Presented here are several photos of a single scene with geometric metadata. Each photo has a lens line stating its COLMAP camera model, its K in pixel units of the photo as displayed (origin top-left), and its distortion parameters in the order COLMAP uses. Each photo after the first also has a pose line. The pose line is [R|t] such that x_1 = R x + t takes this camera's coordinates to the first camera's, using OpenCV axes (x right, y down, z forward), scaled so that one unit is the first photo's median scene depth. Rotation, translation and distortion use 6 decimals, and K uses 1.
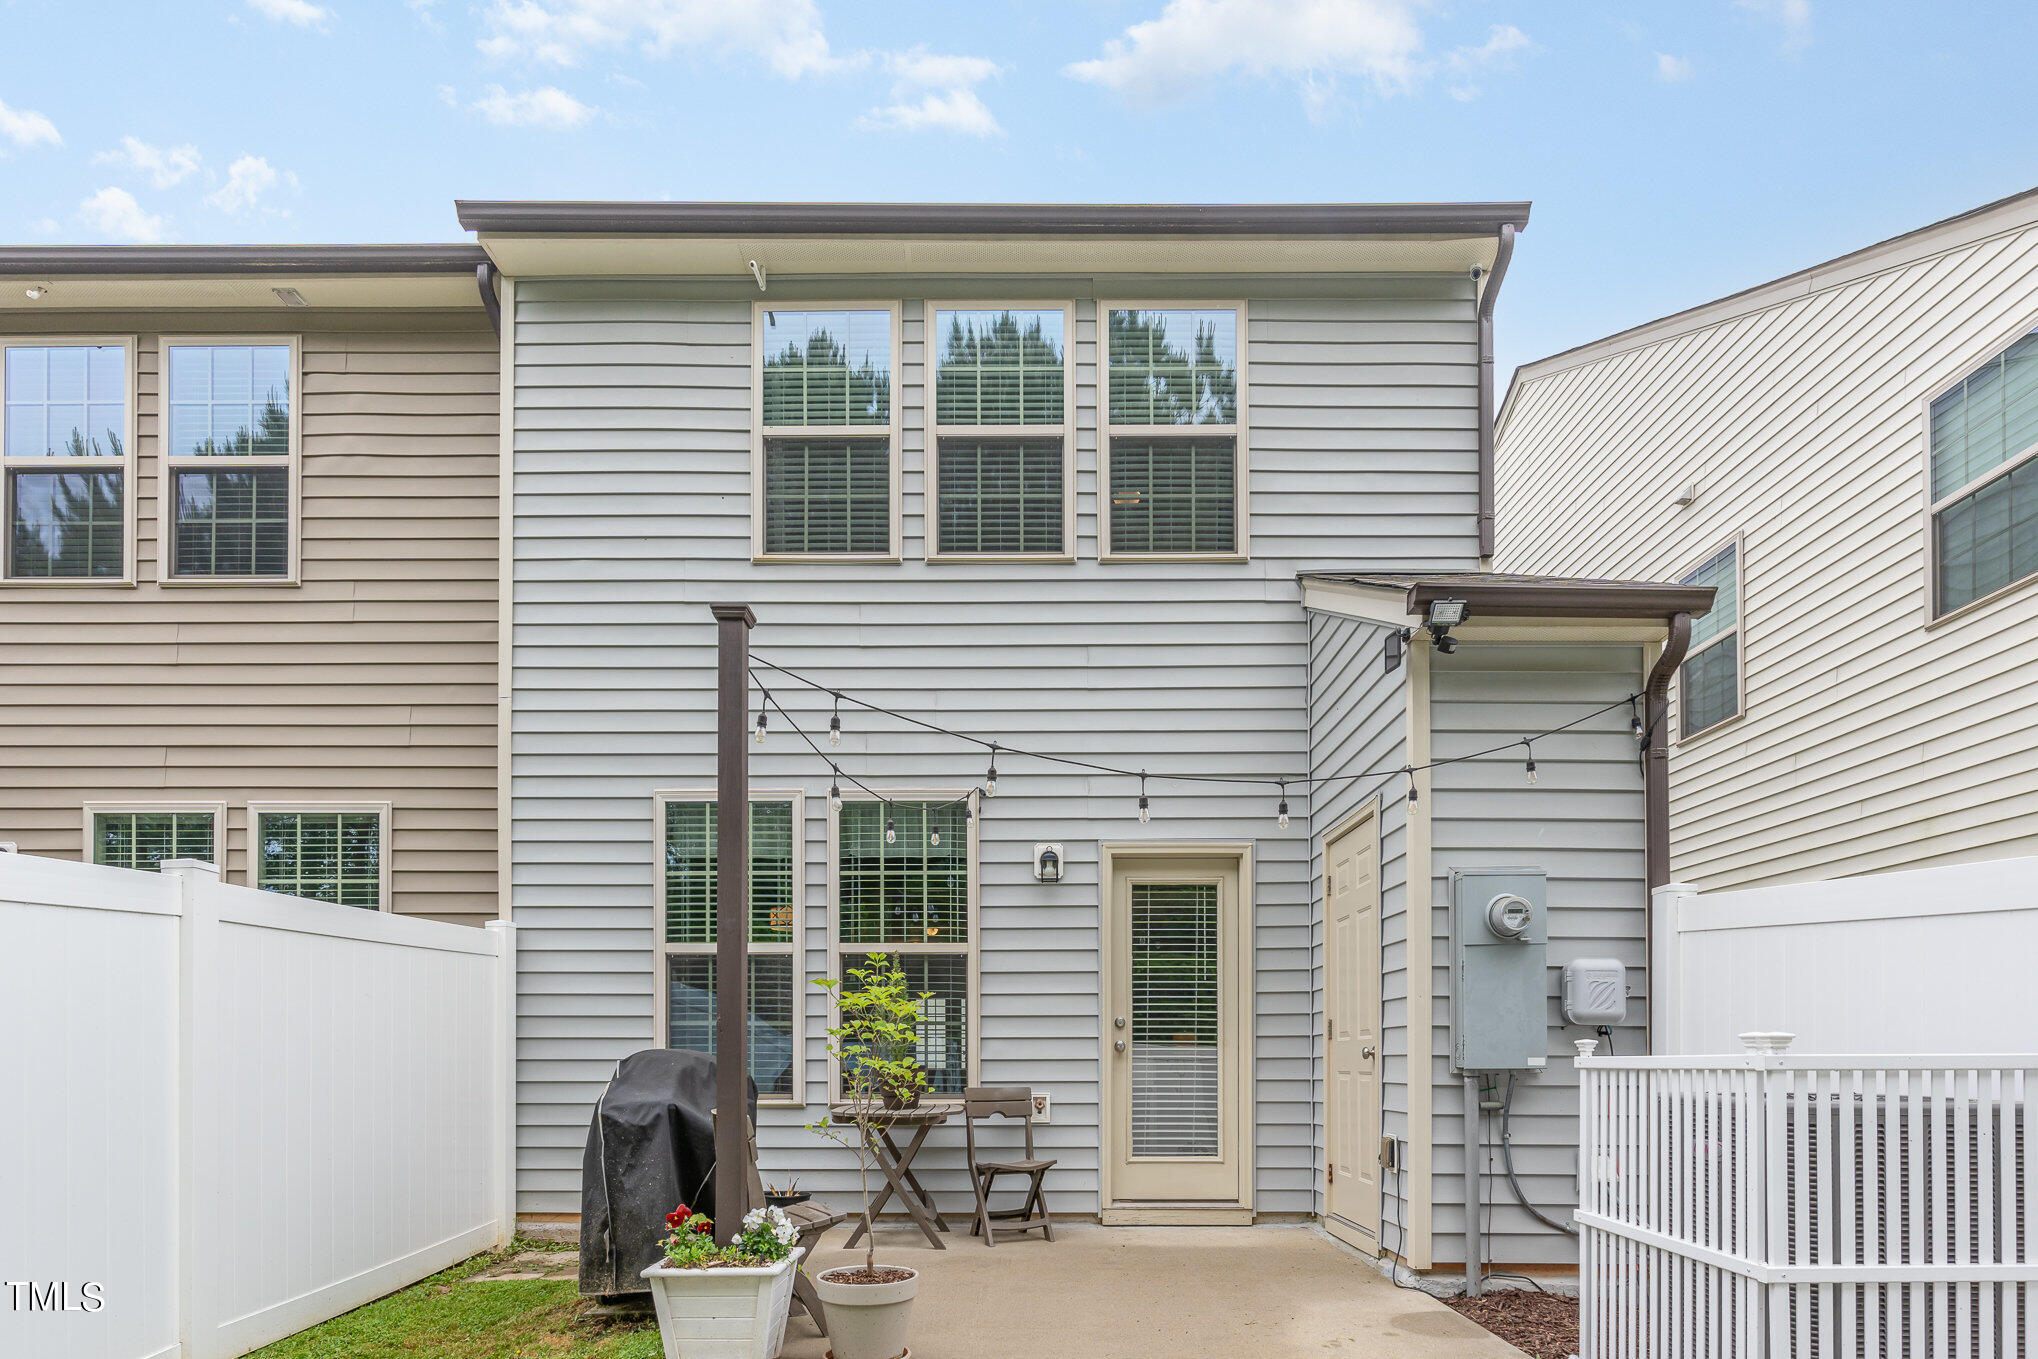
lens RADIAL K [[1135.4, 0, 946.8], [0, 1135.4, 811.7], [0, 0, 1]] dist [-0.006276, 0.000919]
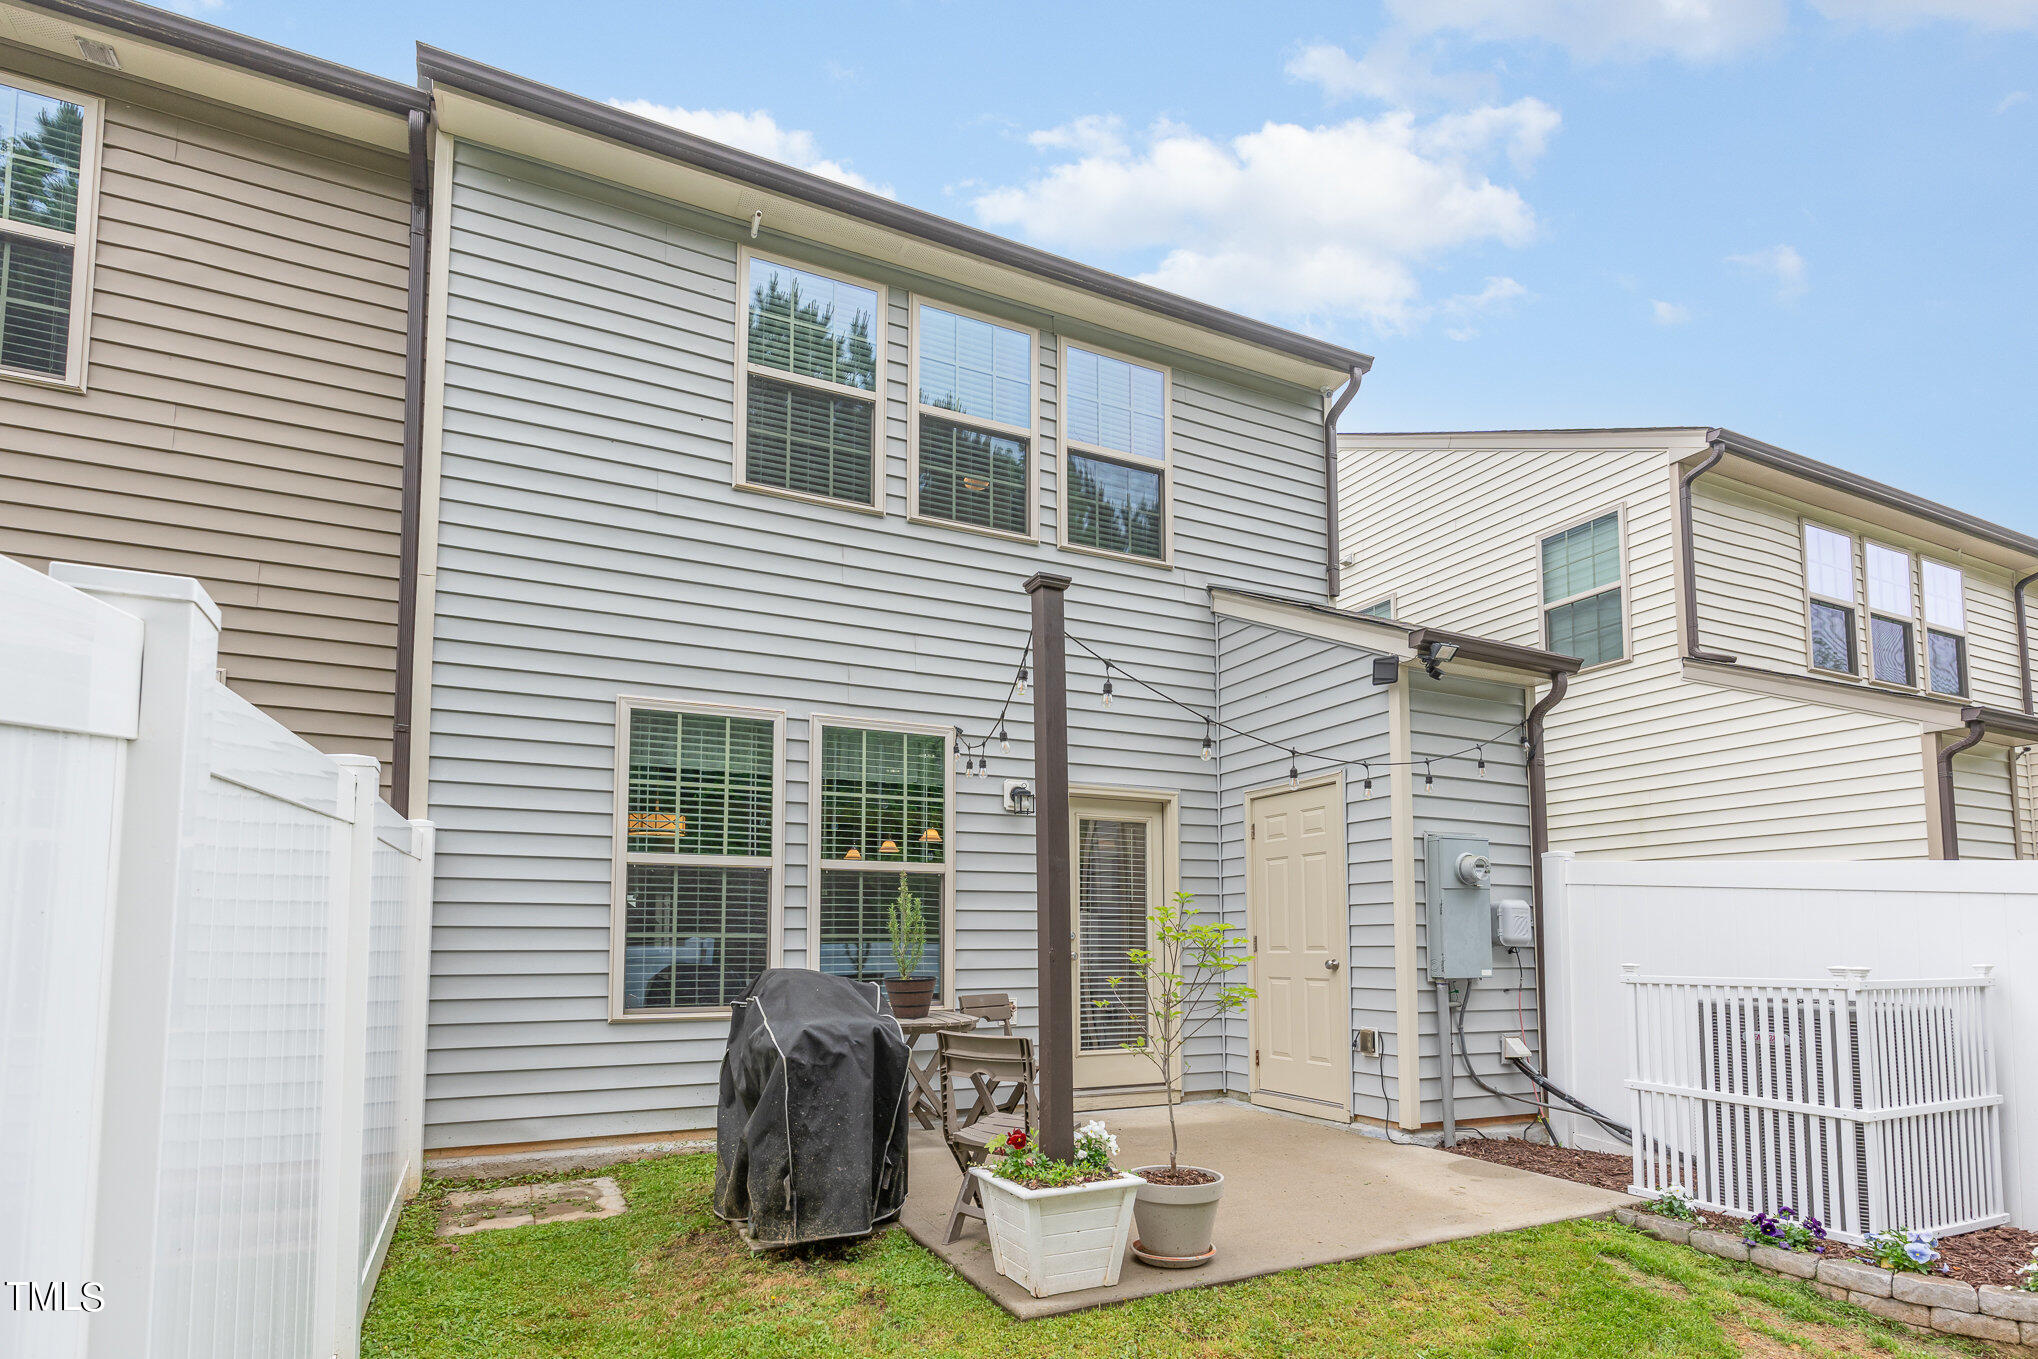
lens RADIAL K [[1006.8, 0, 1010.1], [0, 1006.8, 658.9], [0, 0, 1]] dist [0.002836, 0.000736]
pose [[0.891999, 0.118602, 0.436201, -0.385096], [-0.089877, 0.992233, -0.085995, -0.006018], [-0.443012, 0.037503, 0.895731, 0.067292]]
